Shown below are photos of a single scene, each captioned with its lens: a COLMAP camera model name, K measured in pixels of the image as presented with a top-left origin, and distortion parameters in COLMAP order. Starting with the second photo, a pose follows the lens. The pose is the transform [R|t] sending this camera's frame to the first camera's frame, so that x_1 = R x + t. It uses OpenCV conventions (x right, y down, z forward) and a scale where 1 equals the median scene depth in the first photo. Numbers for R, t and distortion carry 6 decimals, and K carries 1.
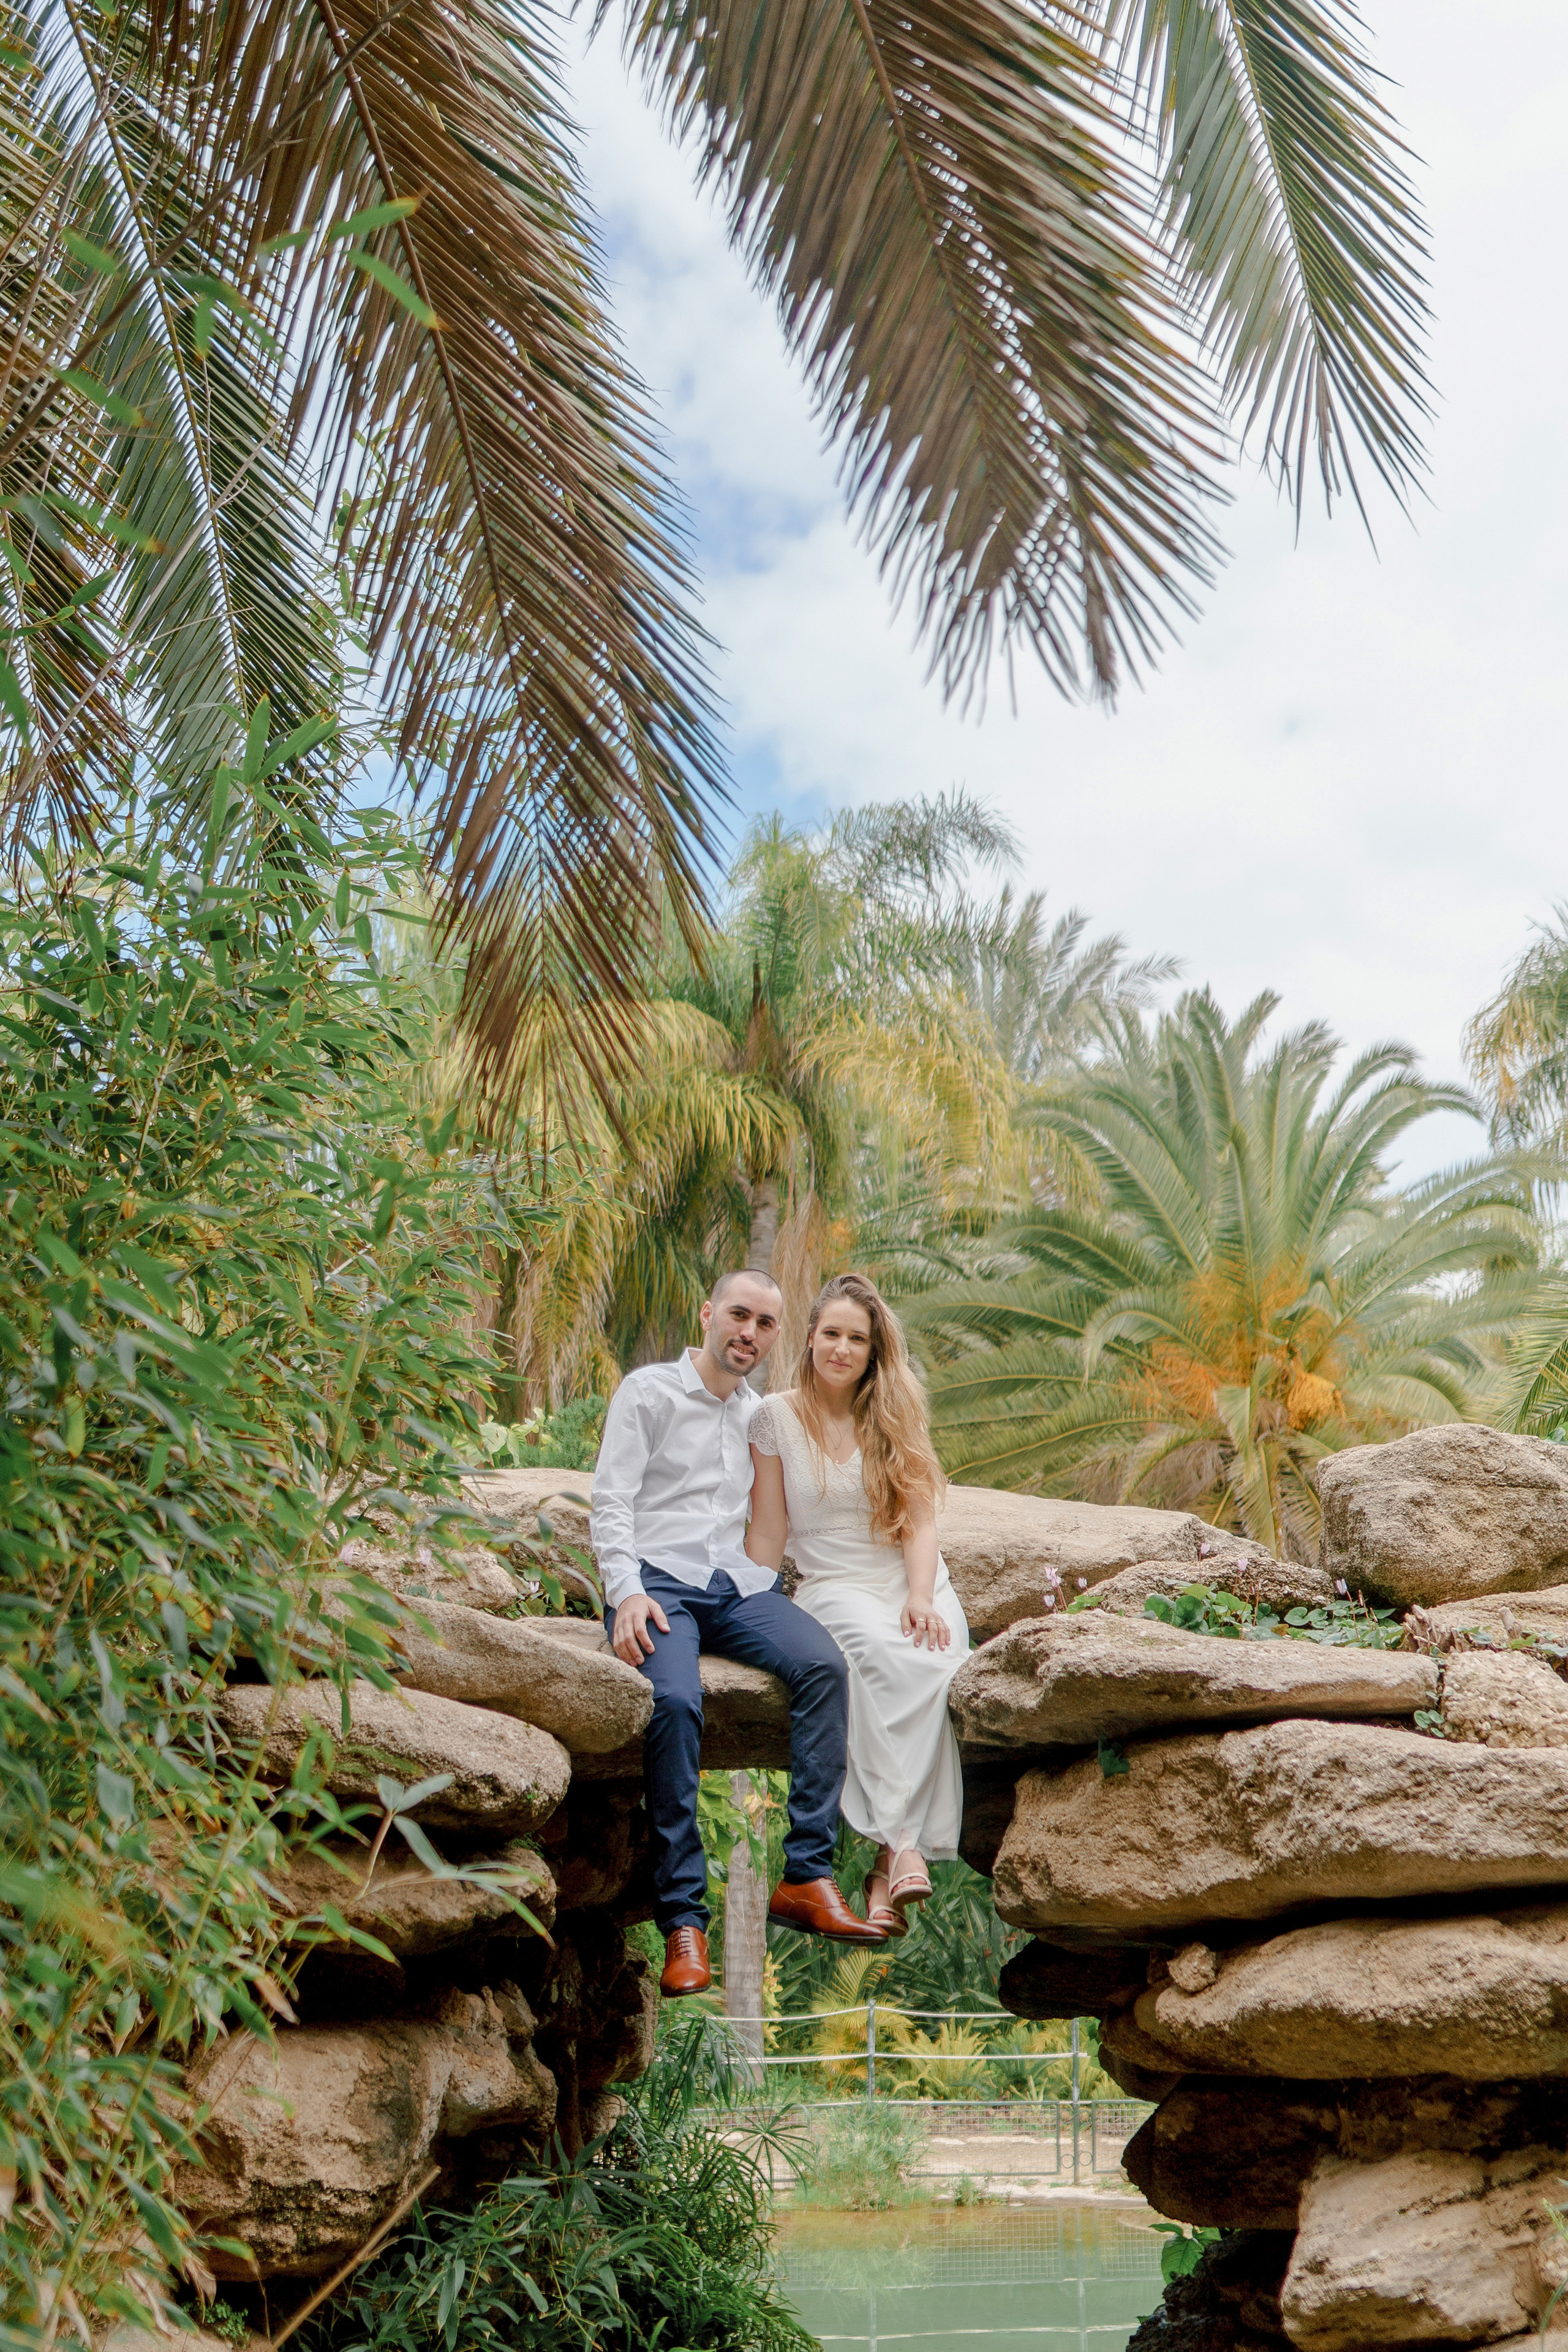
lens RADIAL K [[2516.9, 0, 784.0], [0, 2516.9, 1176.0], [0, 0, 1]] dist [-0.000522, -0.003009]
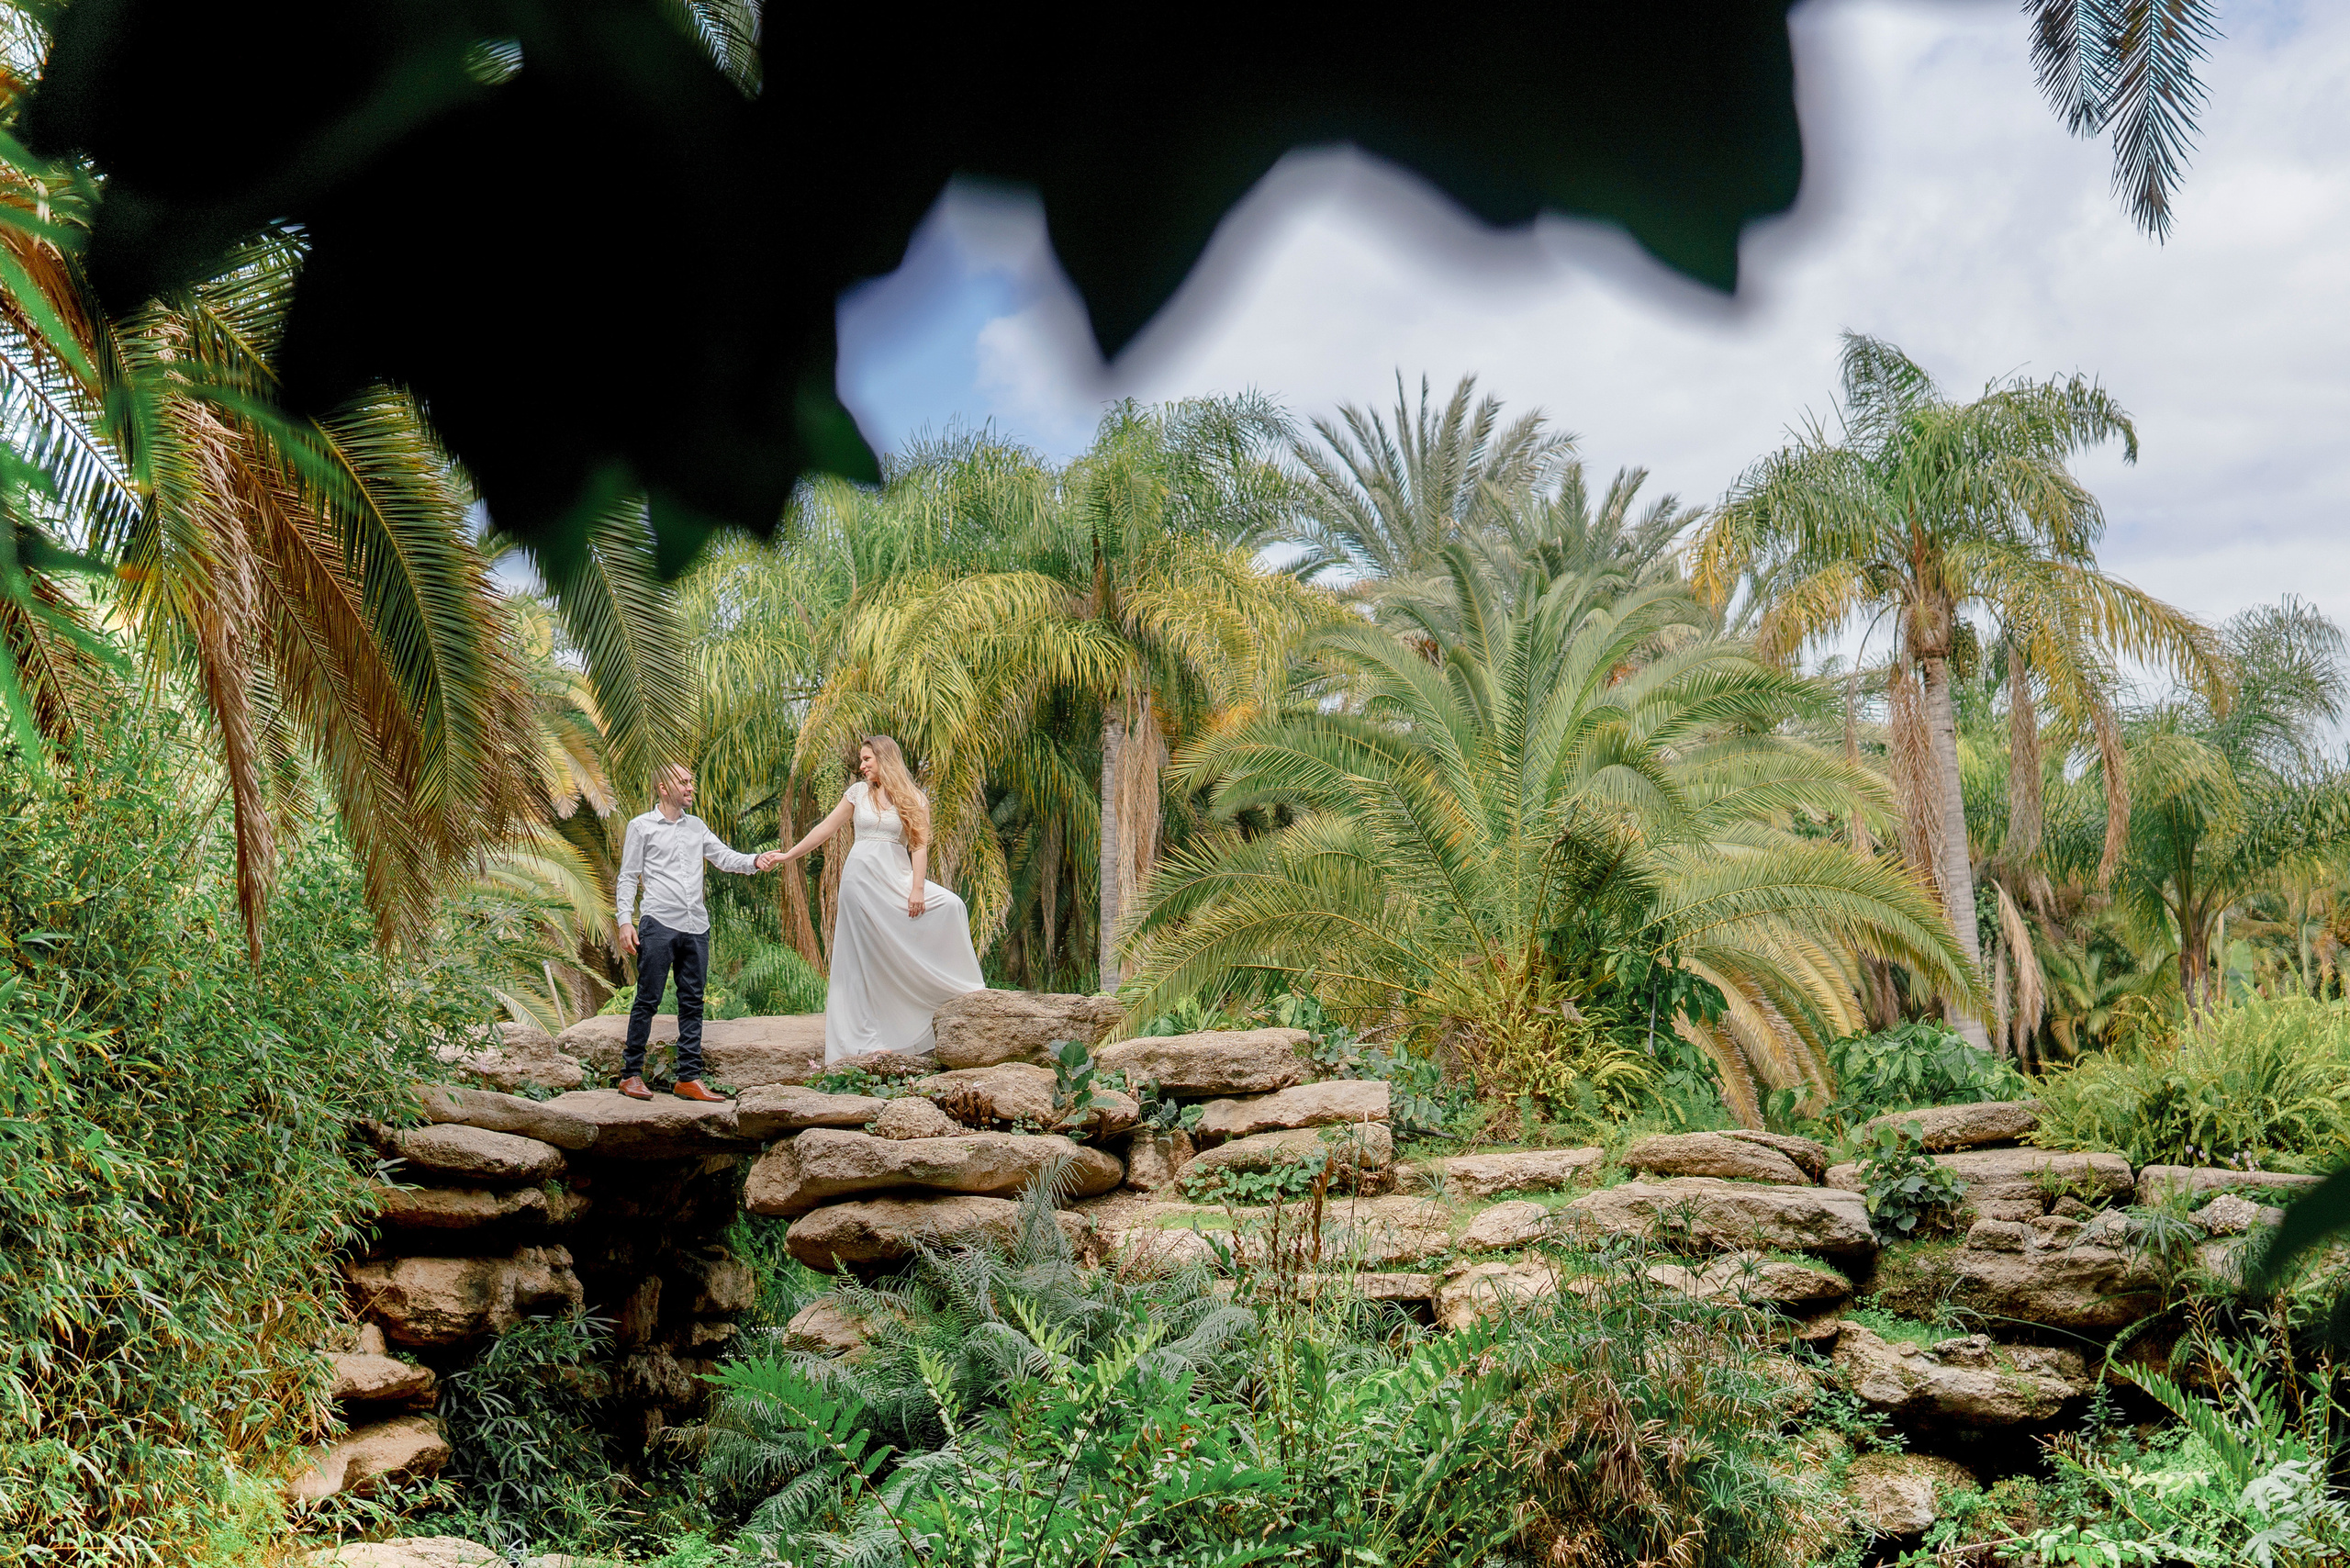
lens RADIAL K [[2564.2, 0, 1175.0], [0, 2564.2, 784.0], [0, 0, 1]] dist [-0.010089, 0.010677]
pose [[0.992277, -0.047096, -0.114755, 0.843881], [0.056751, 0.994984, 0.082378, -0.307082], [0.110299, -0.088255, 0.989972, -1.421152]]
